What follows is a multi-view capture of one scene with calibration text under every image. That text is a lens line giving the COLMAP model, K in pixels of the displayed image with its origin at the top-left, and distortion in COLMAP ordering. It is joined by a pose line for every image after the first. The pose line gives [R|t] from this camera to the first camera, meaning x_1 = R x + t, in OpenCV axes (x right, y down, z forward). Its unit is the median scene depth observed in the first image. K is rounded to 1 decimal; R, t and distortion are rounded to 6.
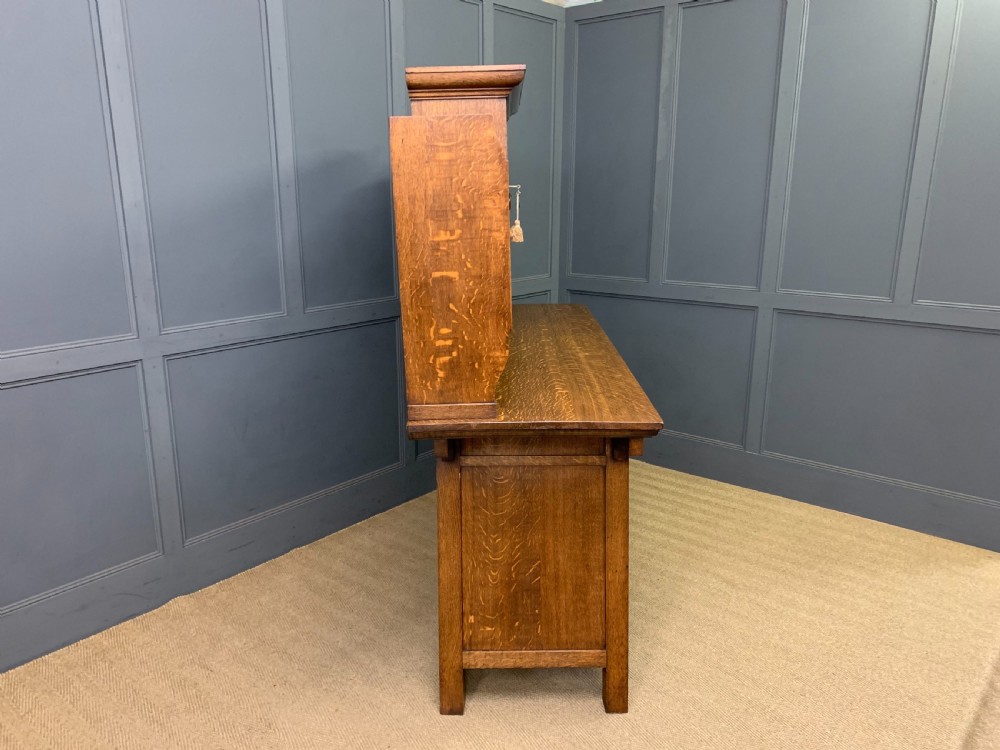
lens RADIAL K [[774.9, 0, 504.6], [0, 774.9, 373.8], [0, 0, 1]] dist [0.011261, -0.009347]
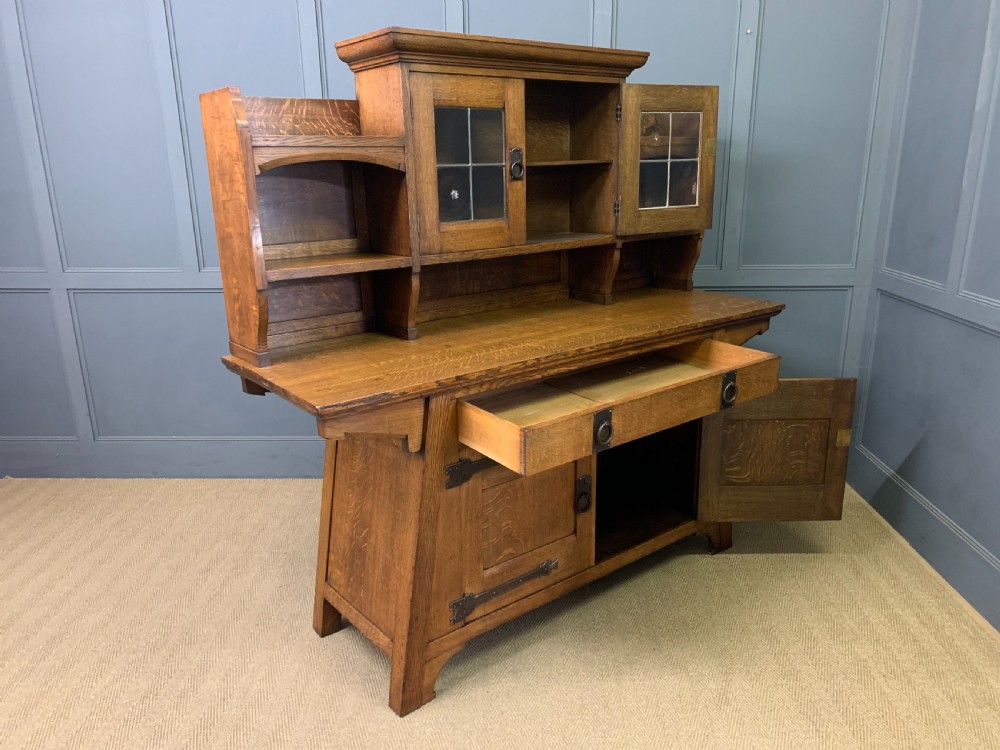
lens RADIAL K [[760.8, 0, 501.0], [0, 760.8, 386.5], [0, 0, 1]] dist [0.090131, -0.155030]
pose [[0.615987, 0.218680, -0.756796, 0.848281], [-0.177439, 0.974526, 0.137169, -0.104484], [0.767513, 0.049791, 0.639097, 0.476436]]
